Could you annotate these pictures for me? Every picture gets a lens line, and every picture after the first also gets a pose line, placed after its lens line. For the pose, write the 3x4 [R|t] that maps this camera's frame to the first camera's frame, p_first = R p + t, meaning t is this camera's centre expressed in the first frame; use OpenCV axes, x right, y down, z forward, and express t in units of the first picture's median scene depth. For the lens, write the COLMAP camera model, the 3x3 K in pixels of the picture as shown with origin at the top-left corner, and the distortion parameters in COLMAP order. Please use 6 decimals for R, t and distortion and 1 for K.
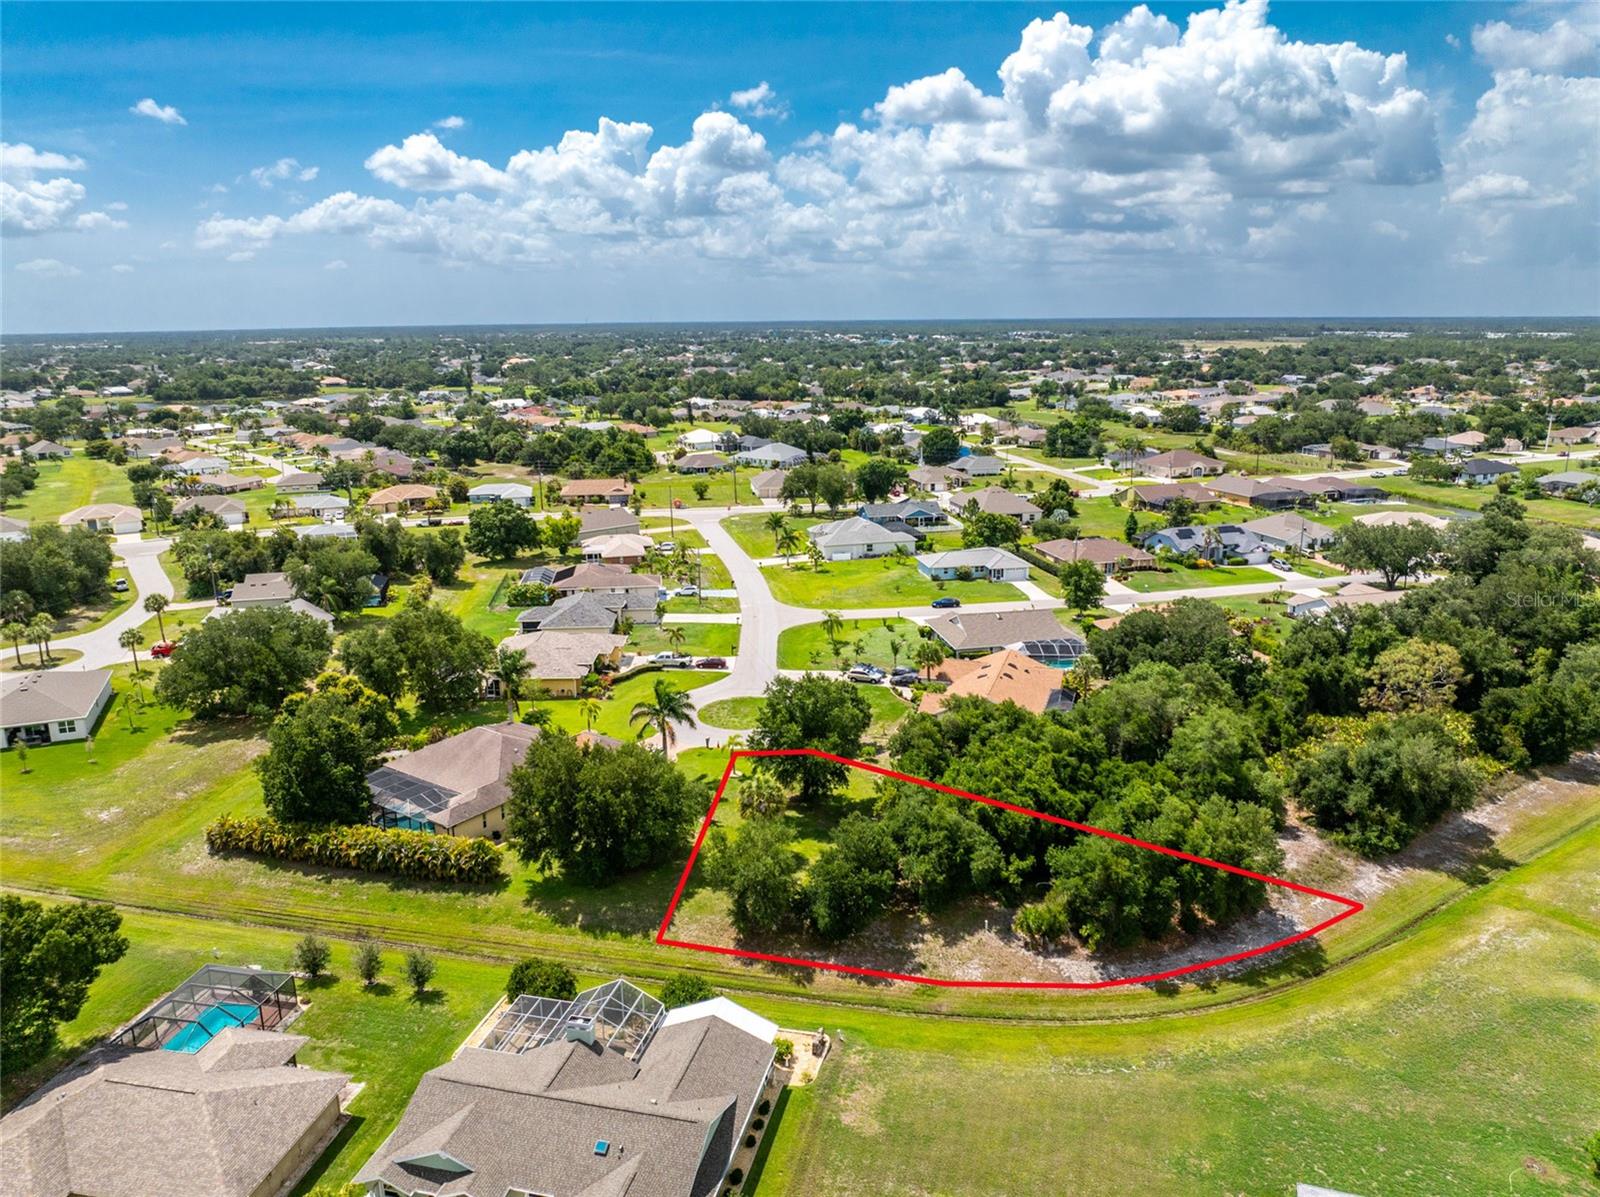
lens RADIAL K [[1129.2, 0, 802.4], [0, 1129.2, 568.1], [0, 0, 1]] dist [-0.036076, -0.005057]
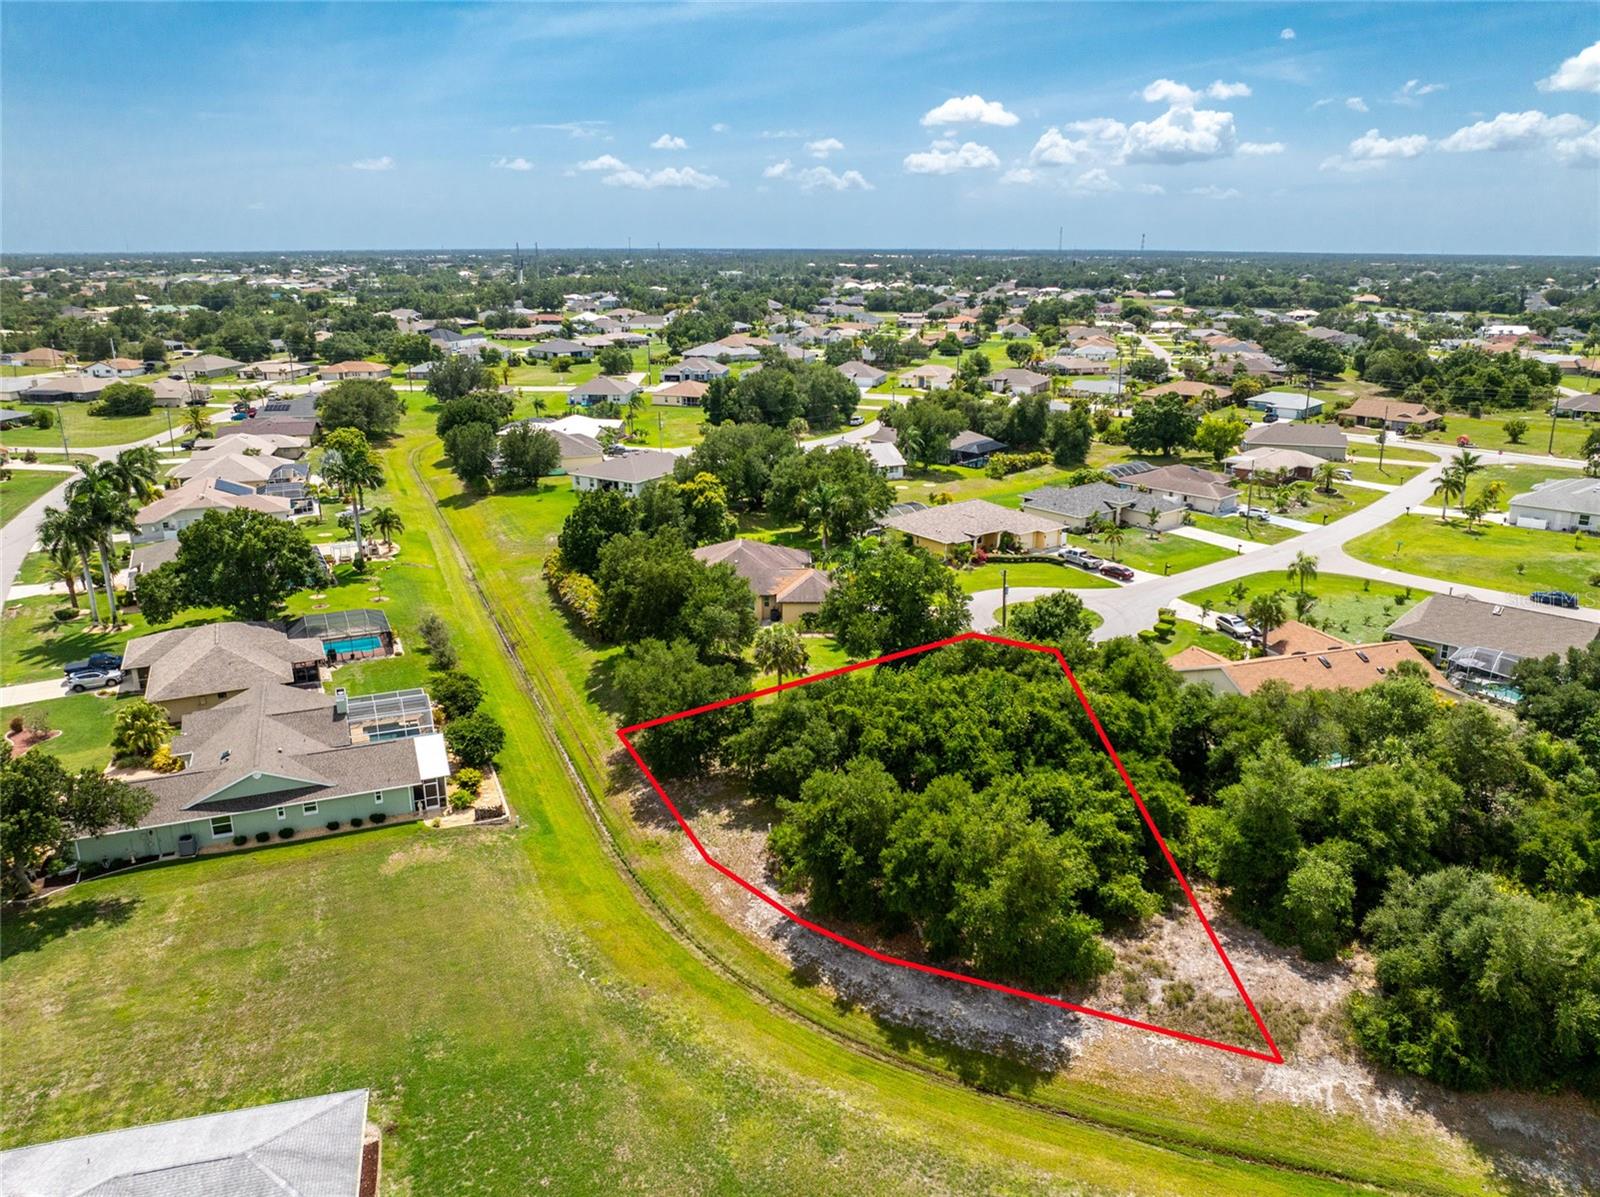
lens RADIAL K [[1124.2, 0, 803.0], [0, 1124.2, 585.8], [0, 0, 1]] dist [-0.036380, -0.002710]
pose [[0.593705, 0.243878, -0.766836, 0.370475], [-0.181627, 0.968989, 0.167548, -0.006001], [0.783917, 0.039804, 0.619589, 0.222802]]
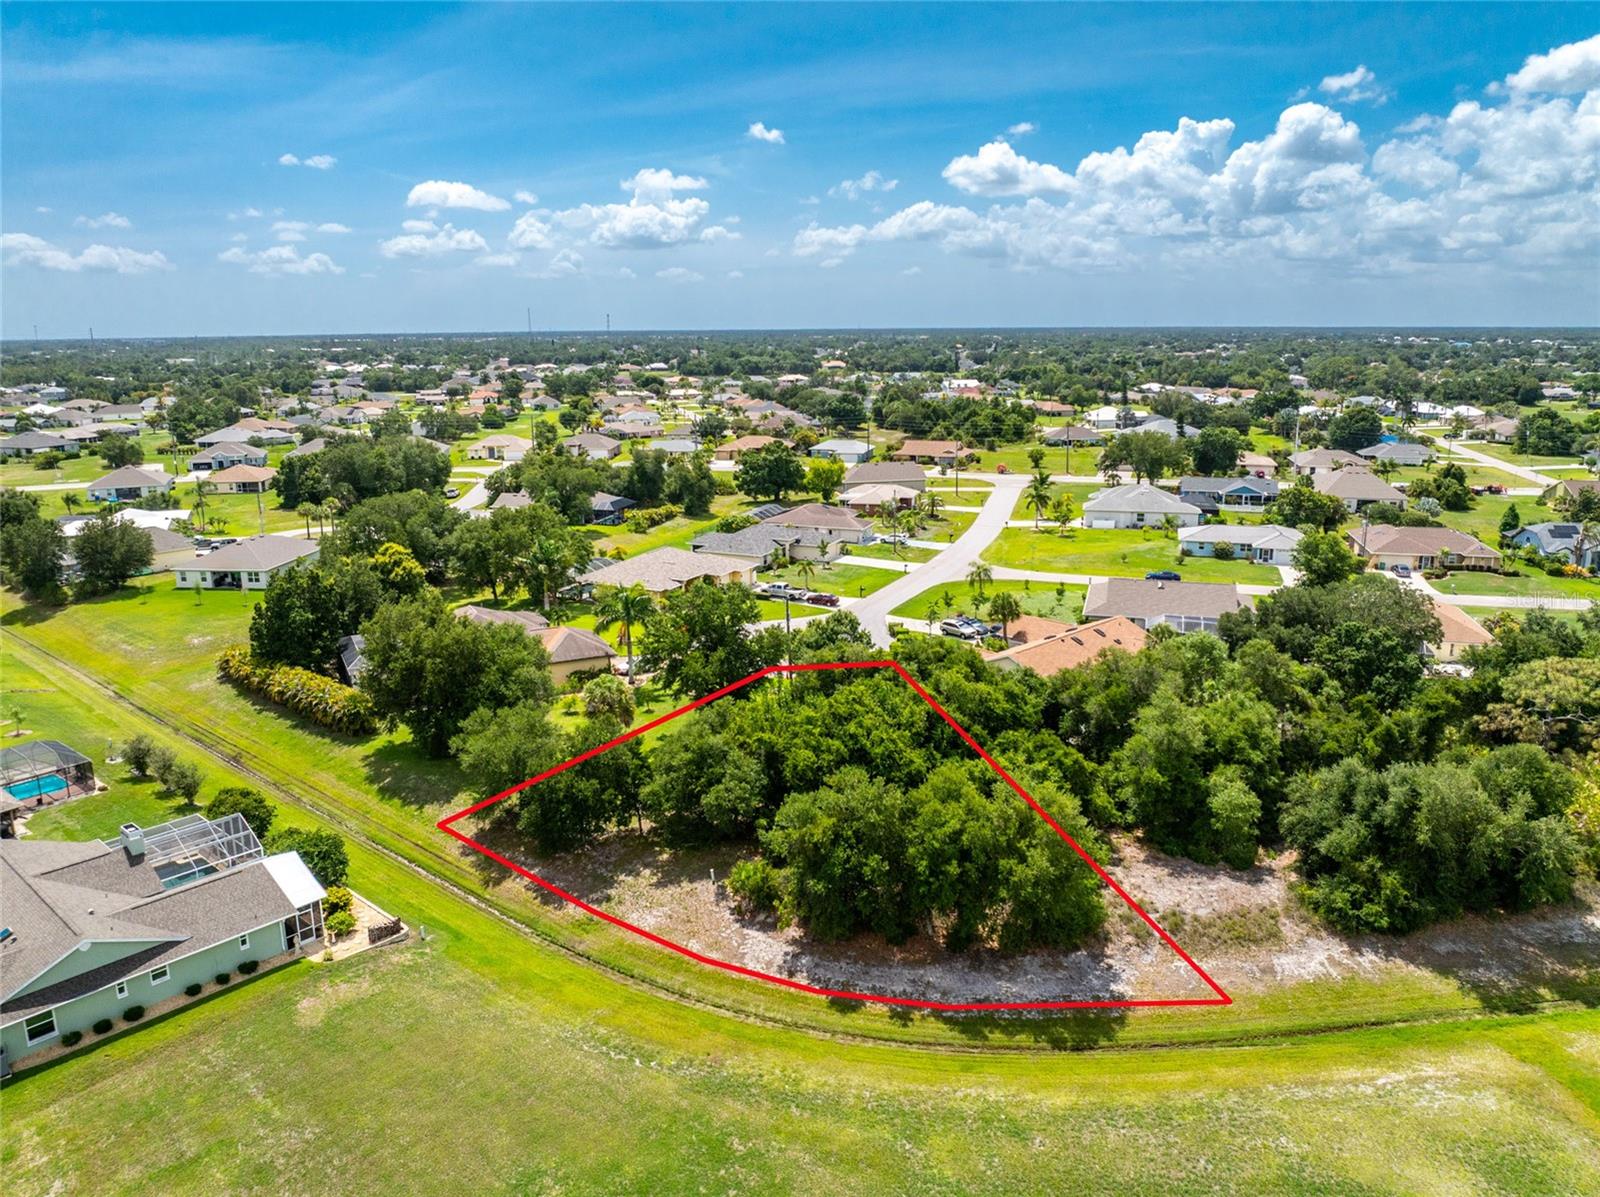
lens RADIAL K [[1130.2, 0, 802.1], [0, 1130.2, 561.6], [0, 0, 1]] dist [-0.041655, 0.008331]
pose [[0.887845, 0.097006, -0.449801, 0.263674], [-0.100921, 0.994776, 0.015334, 0.033971], [0.448939, 0.031780, 0.892997, 0.137225]]
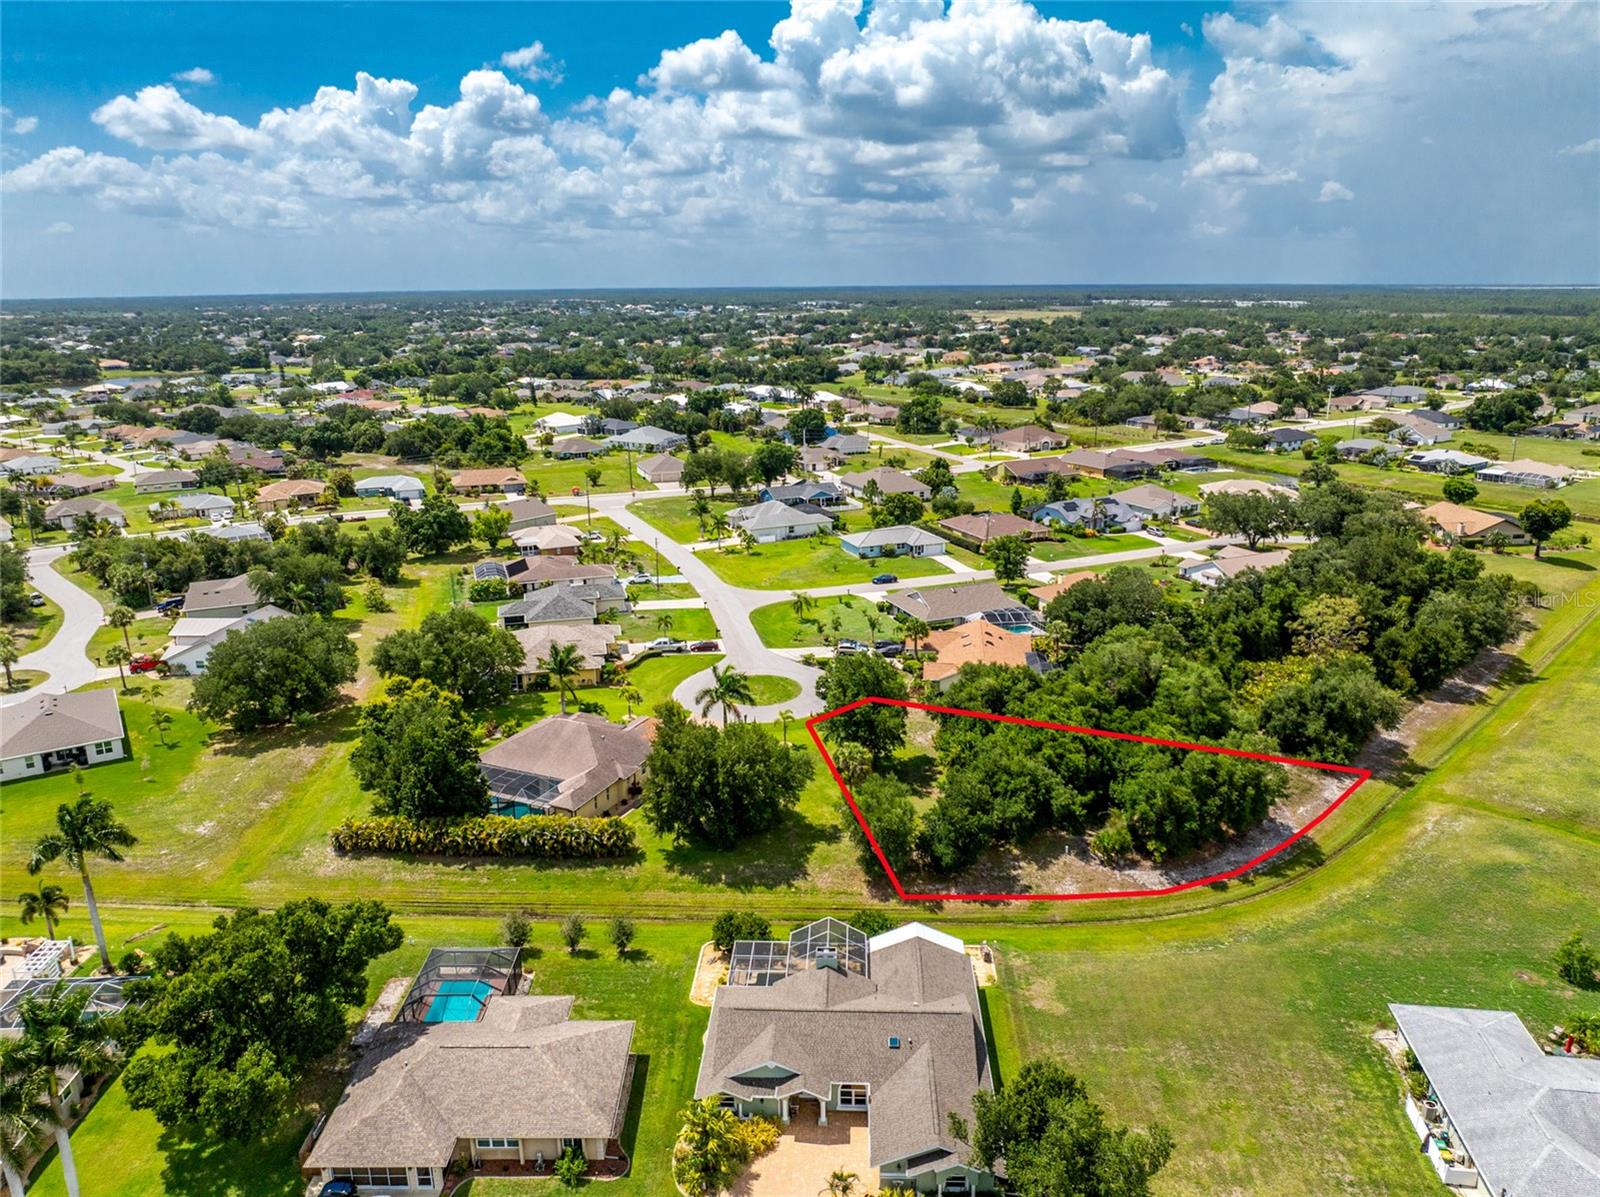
lens RADIAL K [[1130.2, 0, 802.1], [0, 1130.2, 561.6], [0, 0, 1]] dist [-0.041655, 0.008331]
pose [[0.982151, -0.043232, 0.183061, -0.152537], [0.039300, 0.998913, 0.025056, -0.016874], [-0.183945, -0.017414, 0.982782, -0.064507]]
